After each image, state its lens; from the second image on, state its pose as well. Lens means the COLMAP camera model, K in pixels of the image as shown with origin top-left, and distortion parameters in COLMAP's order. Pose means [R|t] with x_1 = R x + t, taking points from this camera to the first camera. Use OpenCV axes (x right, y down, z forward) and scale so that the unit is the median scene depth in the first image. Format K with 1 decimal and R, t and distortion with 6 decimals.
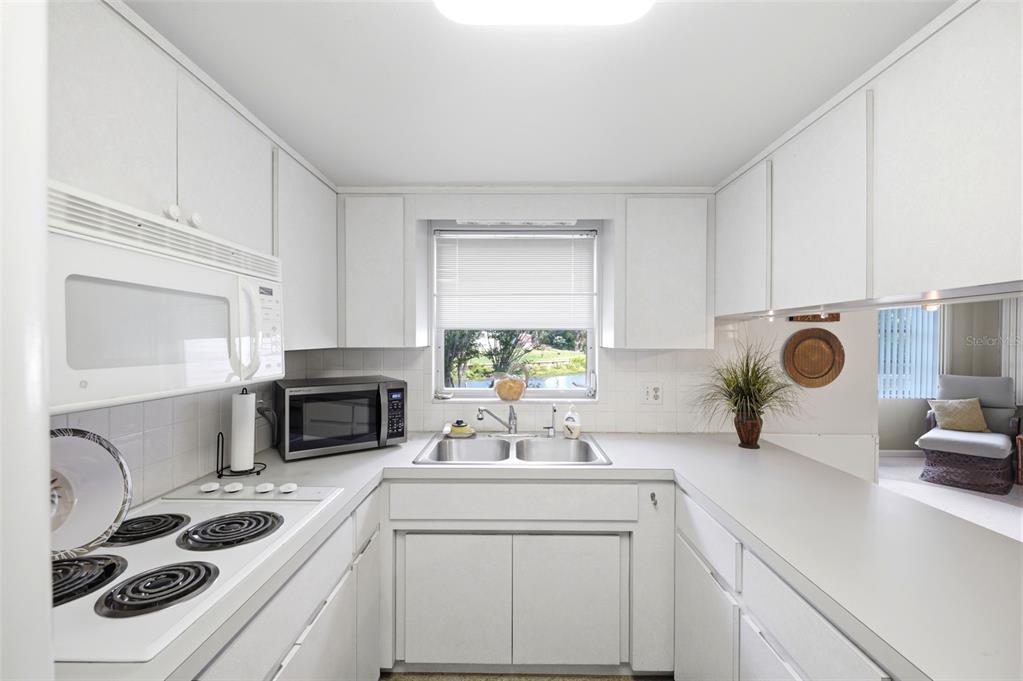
lens RADIAL K [[416.8, 0, 512.1], [0, 416.8, 341.2], [0, 0, 1]] dist [0.000559, -0.000017]
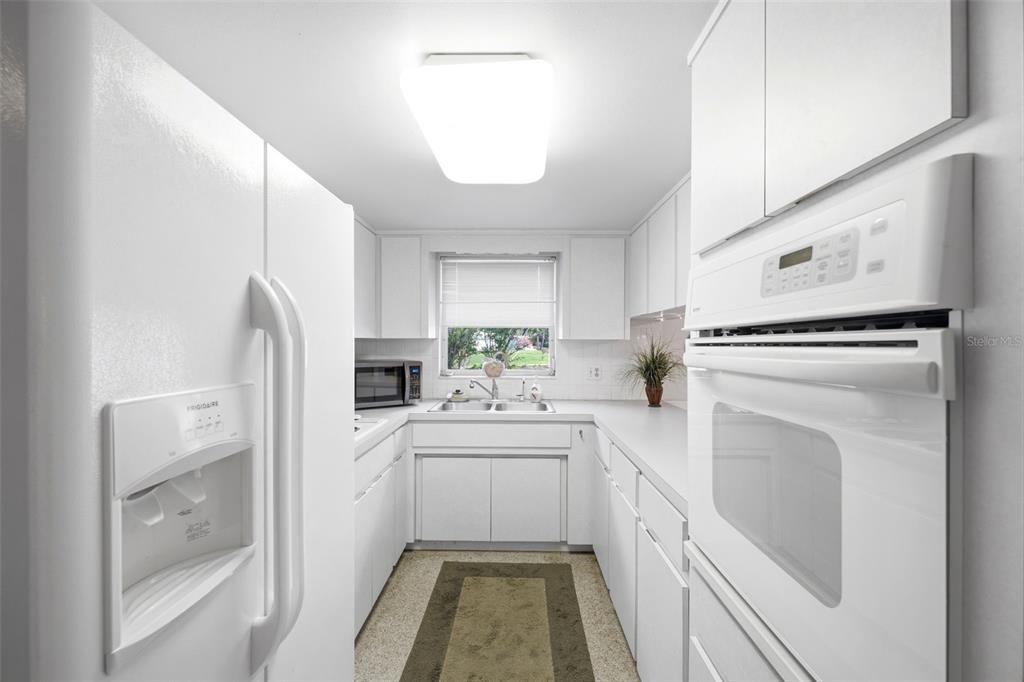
lens RADIAL K [[417.2, 0, 512.6], [0, 417.2, 341.7], [0, 0, 1]] dist [0.000559, -0.000017]
pose [[0.999990, 0.001876, -0.004043, 0.071261], [-0.001903, 0.999976, -0.006711, 0.034650], [0.004031, 0.006719, 0.999969, -0.459105]]
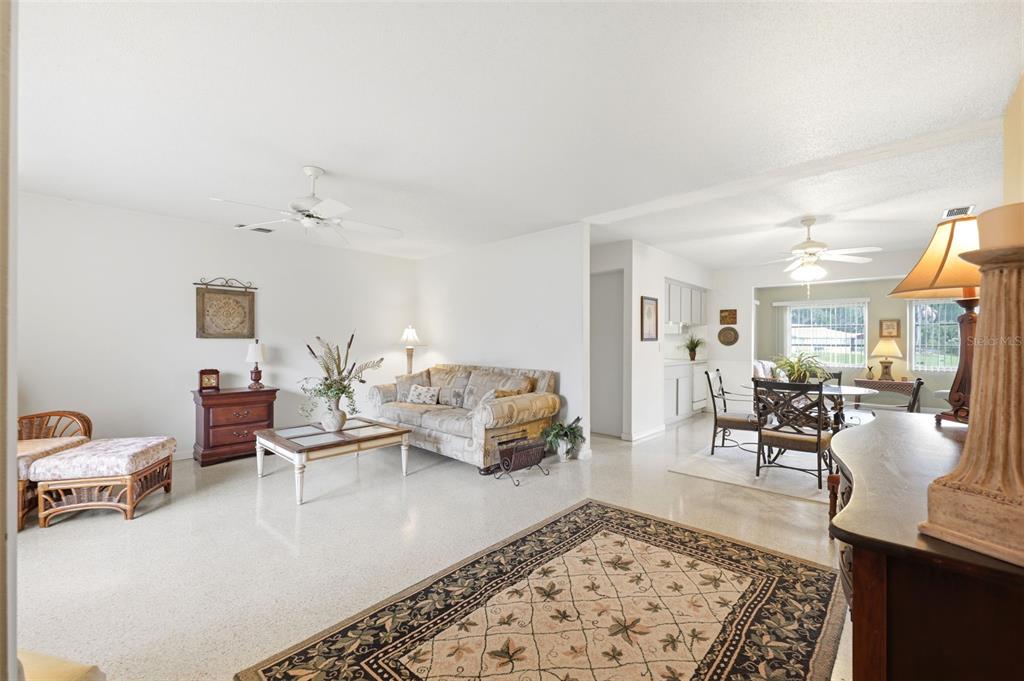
lens RADIAL K [[417.2, 0, 512.6], [0, 417.2, 341.2], [0, 0, 1]] dist [0.000559, -0.000017]
pose [[0.746074, -0.003130, -0.665855, 1.755112], [0.001431, 0.999994, -0.003098, 0.091134], [0.665861, 0.001359, 0.746074, -2.666814]]
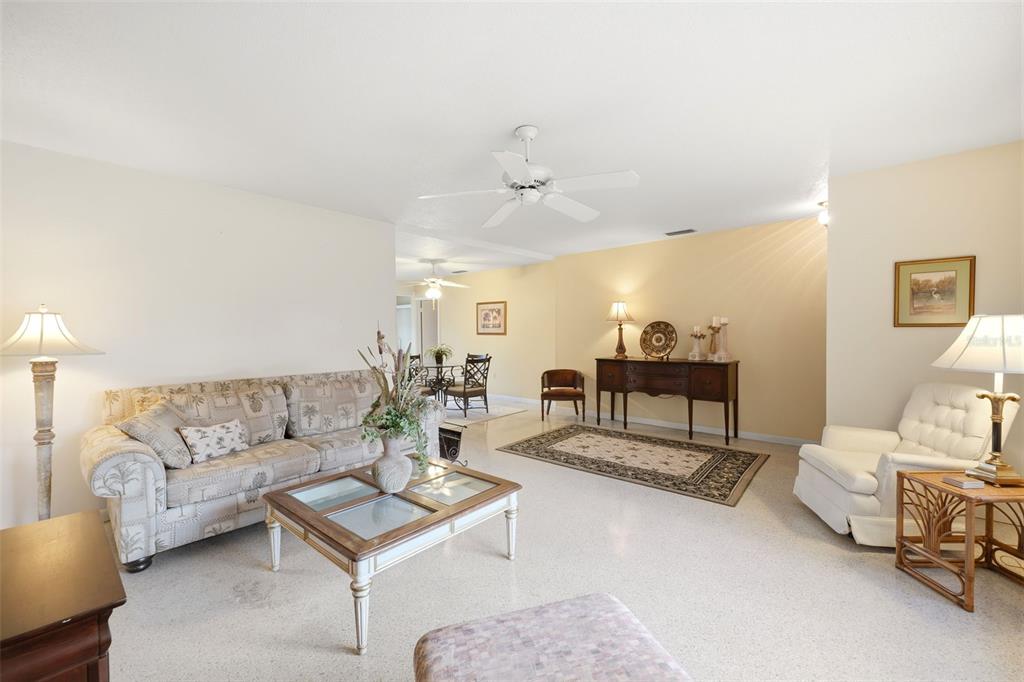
lens RADIAL K [[417.2, 0, 512.6], [0, 417.2, 341.7], [0, 0, 1]] dist [0.000559, -0.000017]
pose [[0.640521, -0.026848, 0.767471, -0.708573], [0.012271, 0.999619, 0.024728, 0.059371], [-0.767842, -0.006421, 0.640607, -2.778519]]
